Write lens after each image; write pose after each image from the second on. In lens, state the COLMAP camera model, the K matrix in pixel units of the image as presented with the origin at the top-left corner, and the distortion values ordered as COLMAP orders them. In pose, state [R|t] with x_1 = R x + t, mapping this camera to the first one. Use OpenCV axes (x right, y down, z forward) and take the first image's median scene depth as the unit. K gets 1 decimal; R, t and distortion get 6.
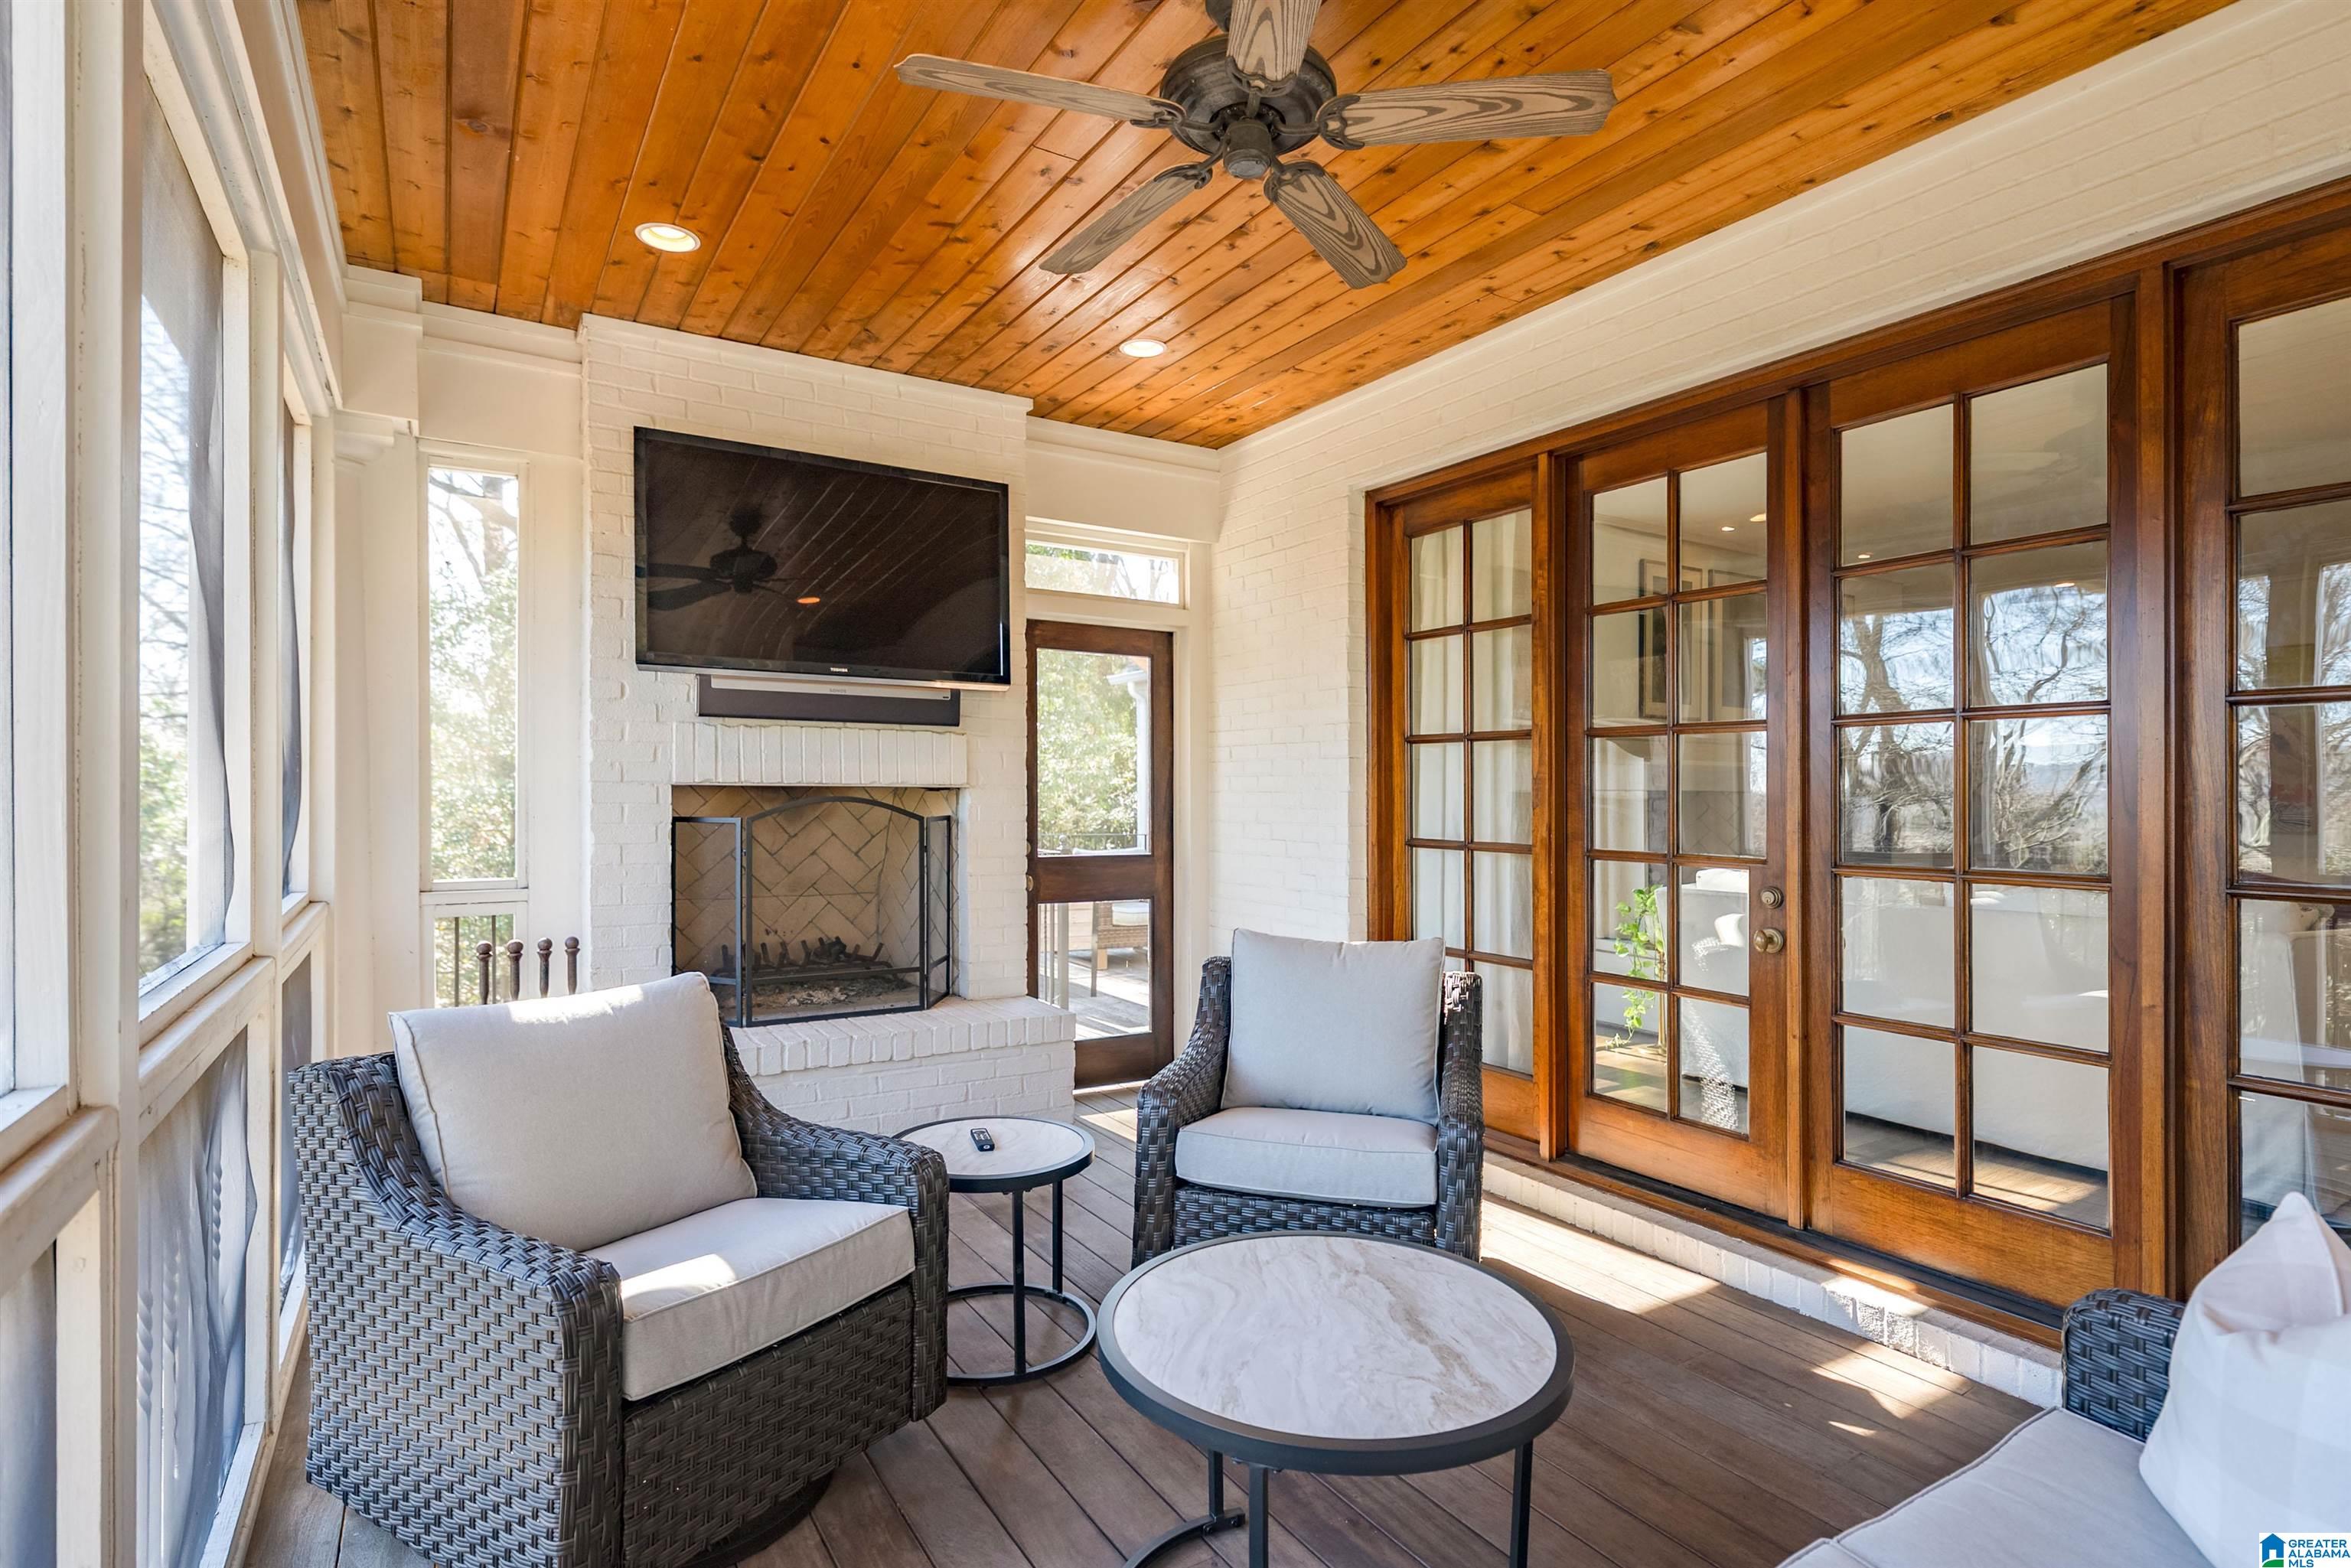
lens RADIAL K [[1161.2, 0, 1159.9], [0, 1161.2, 774.6], [0, 0, 1]] dist [0.003704, -0.001822]
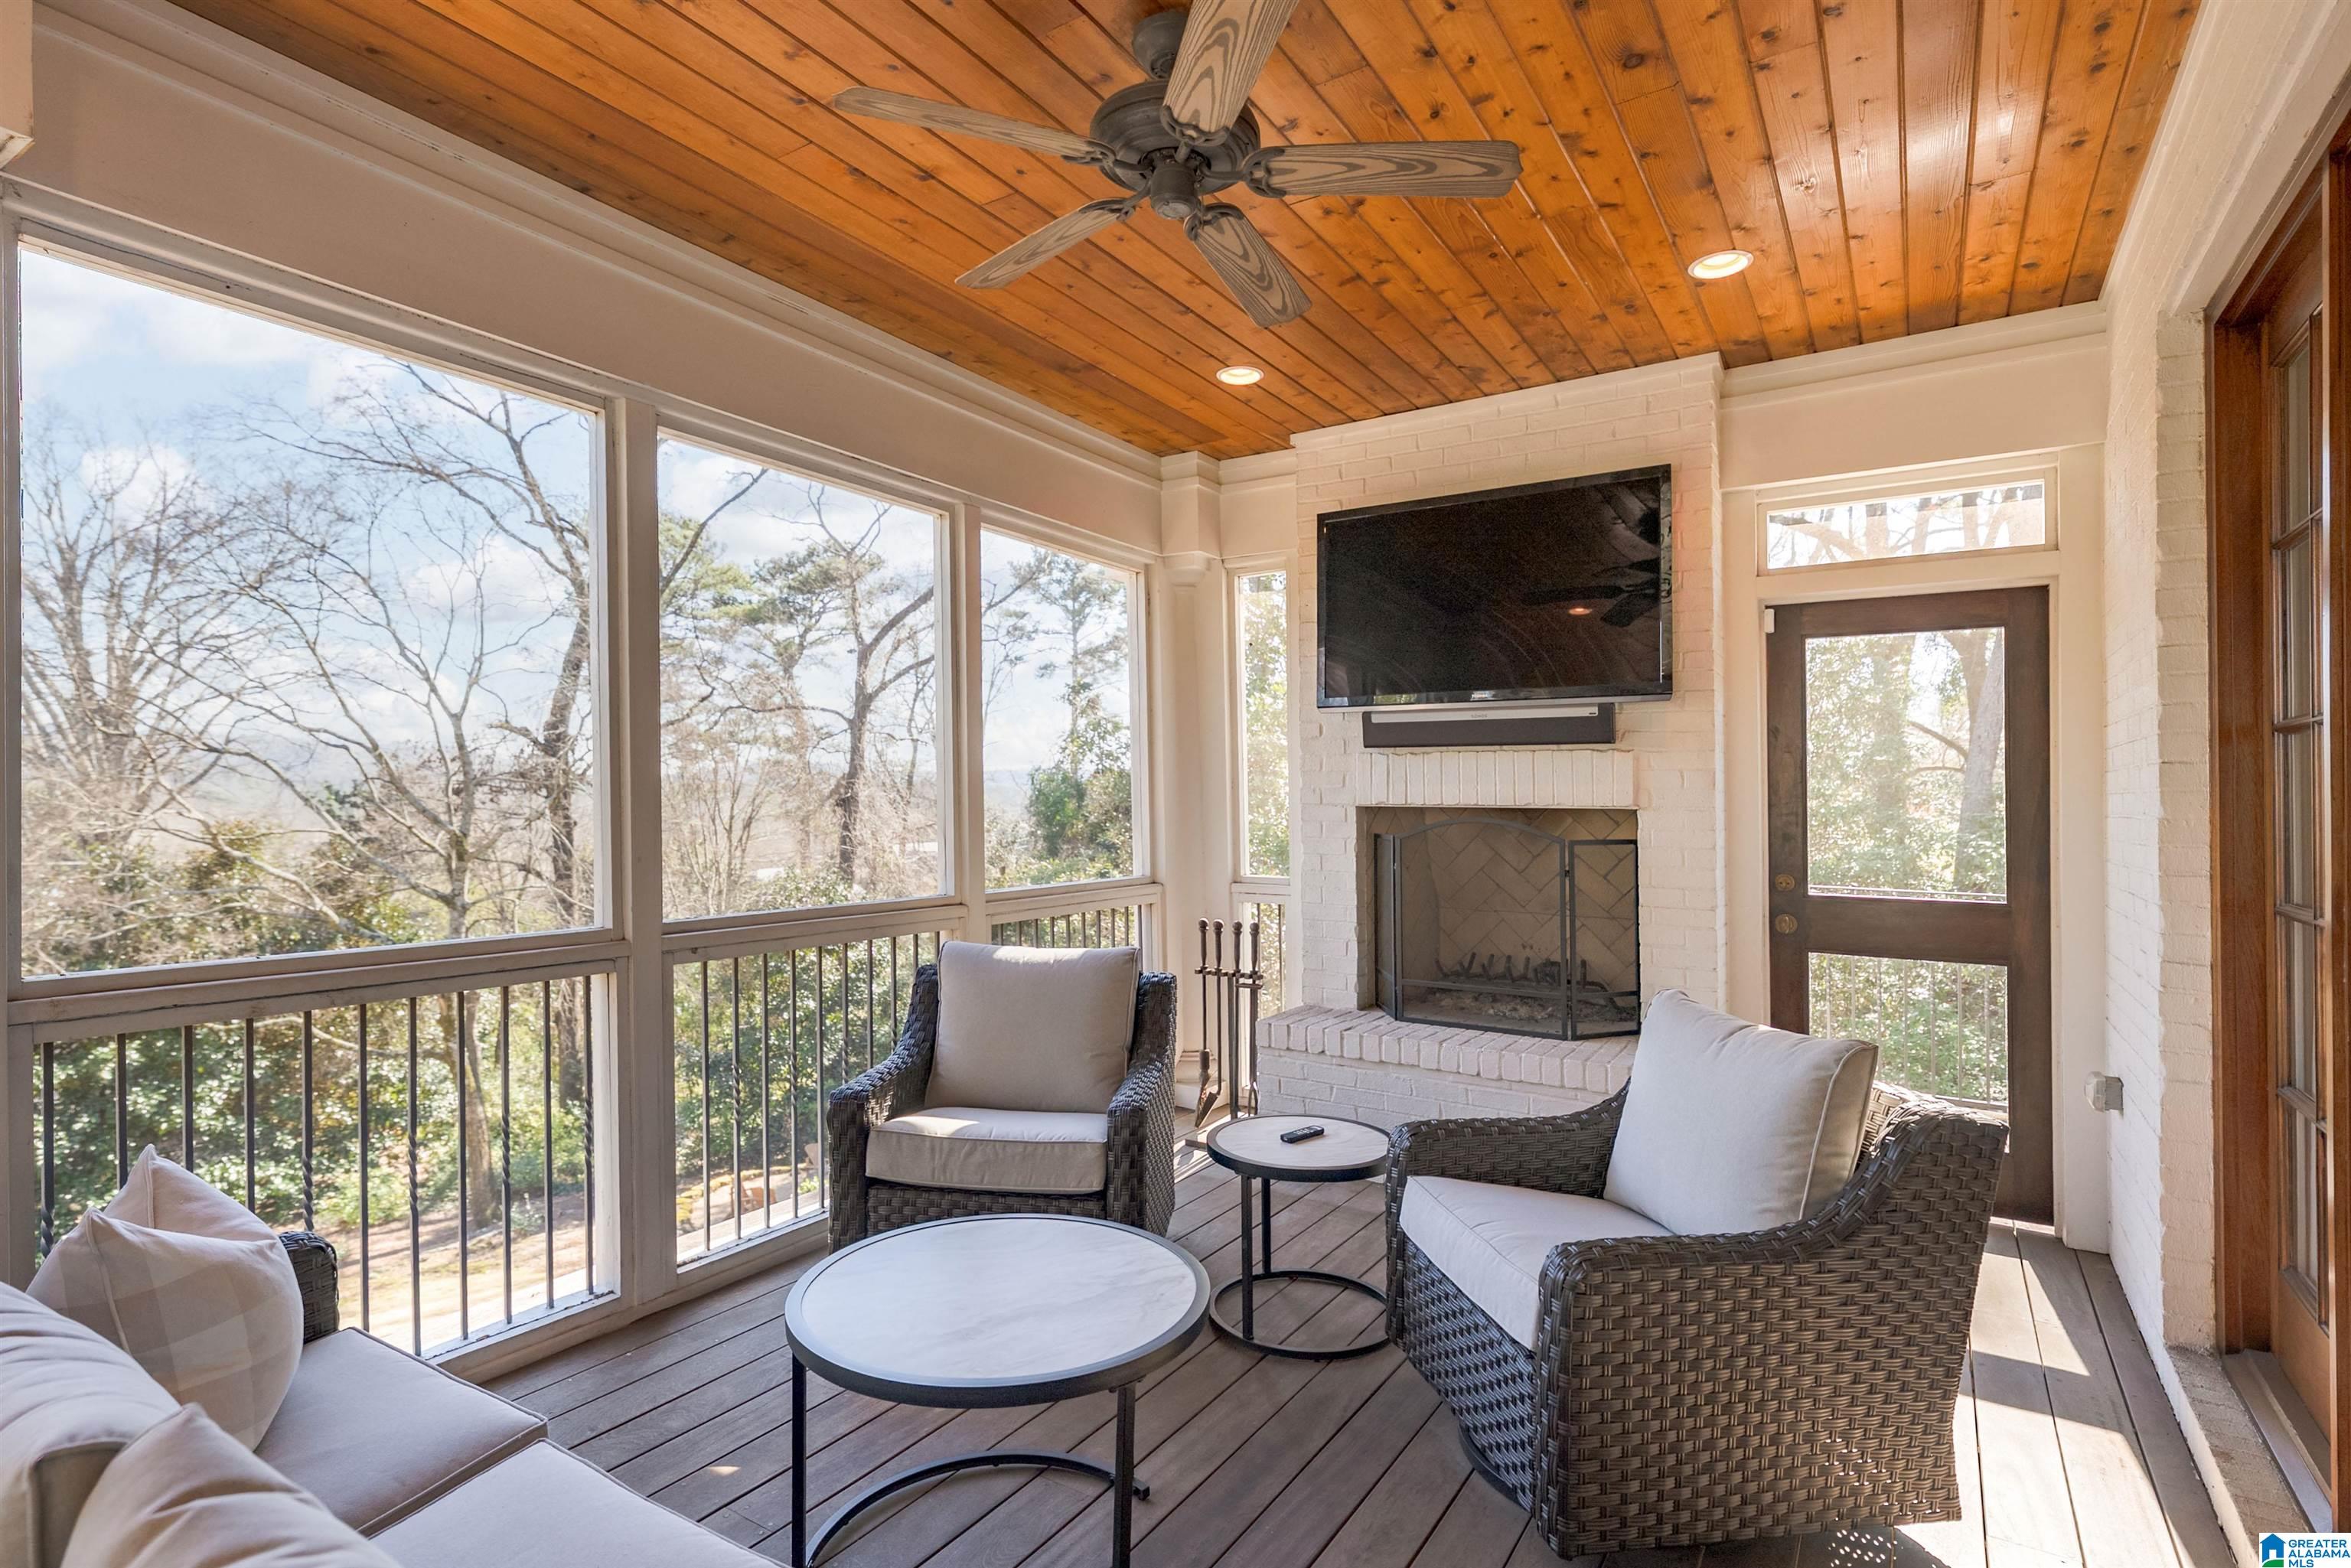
lens RADIAL K [[1161.2, 0, 1156.0], [0, 1161.2, 821.7], [0, 0, 1]] dist [0.003704, -0.001822]
pose [[0.425351, 0.014797, -0.904908, 0.509698], [0.010635, 0.999716, 0.021347, -0.002738], [0.904966, -0.018704, 0.425072, 0.273486]]
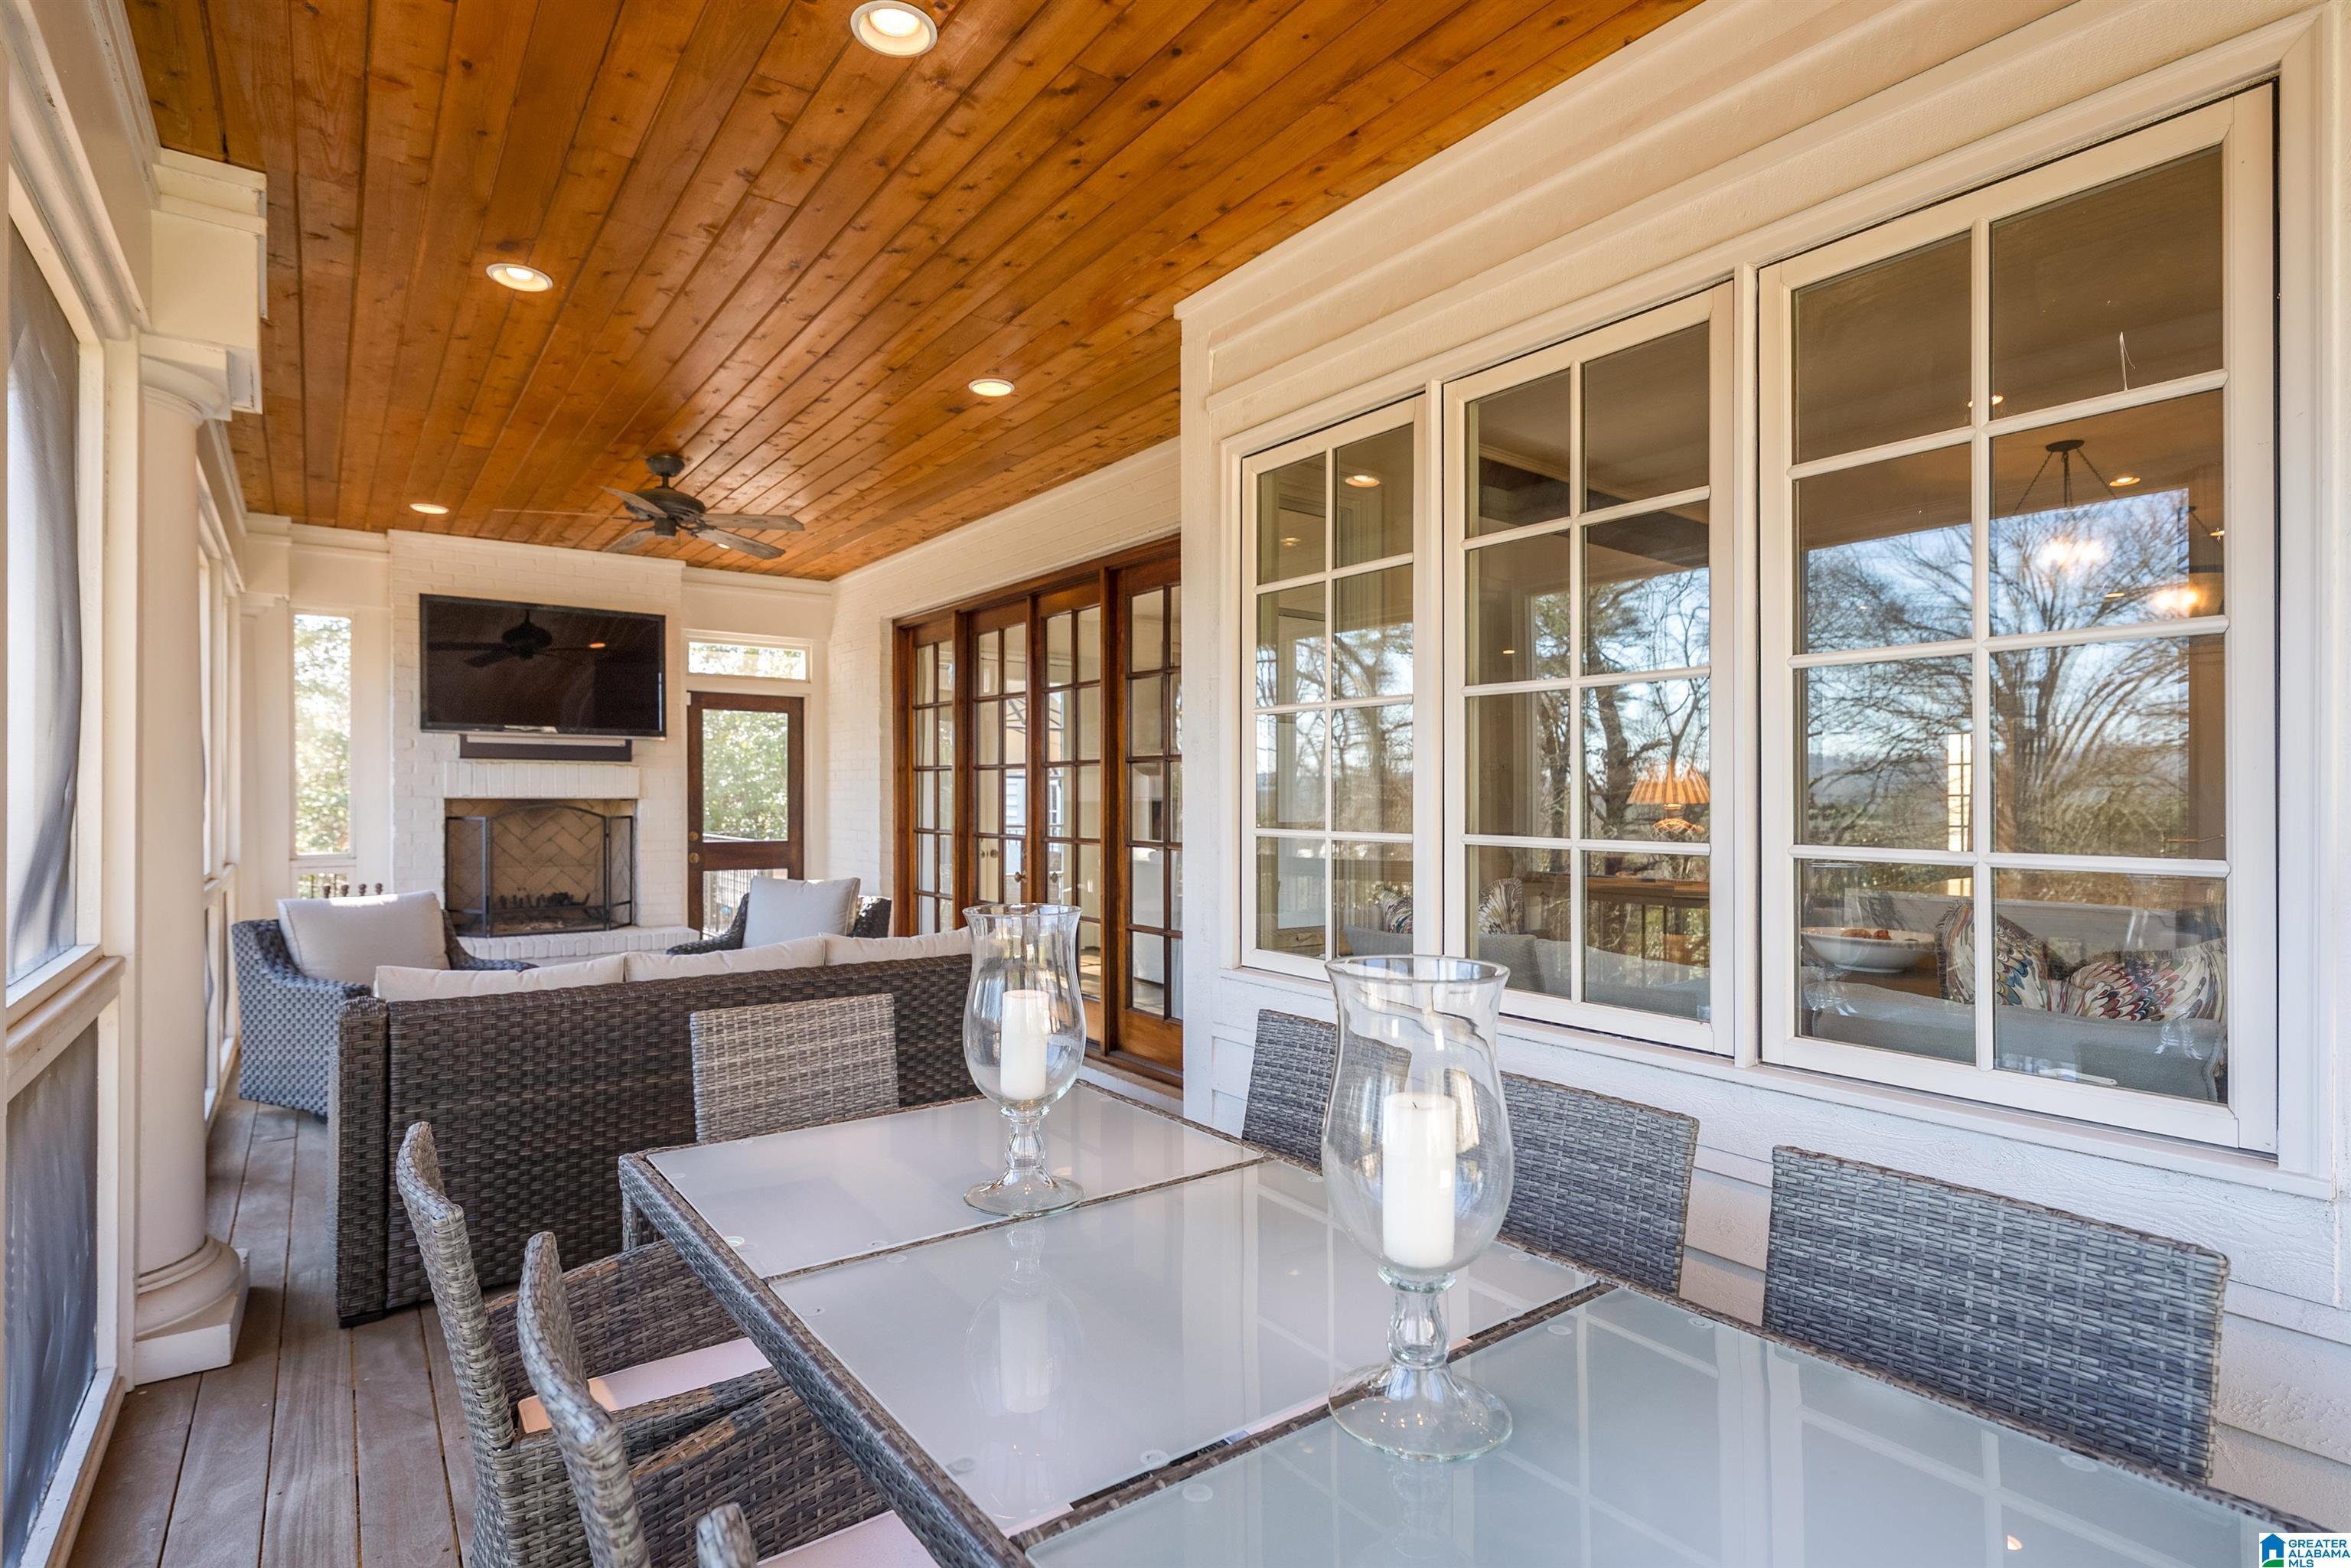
lens RADIAL K [[1161.2, 0, 1168.1], [0, 1161.2, 776.3], [0, 0, 1]] dist [0.003704, -0.001822]
pose [[0.996677, -0.000988, 0.081448, 0.455431], [0.001096, 0.999999, -0.001280, -0.018176], [-0.081446, 0.001365, 0.996677, -0.720420]]
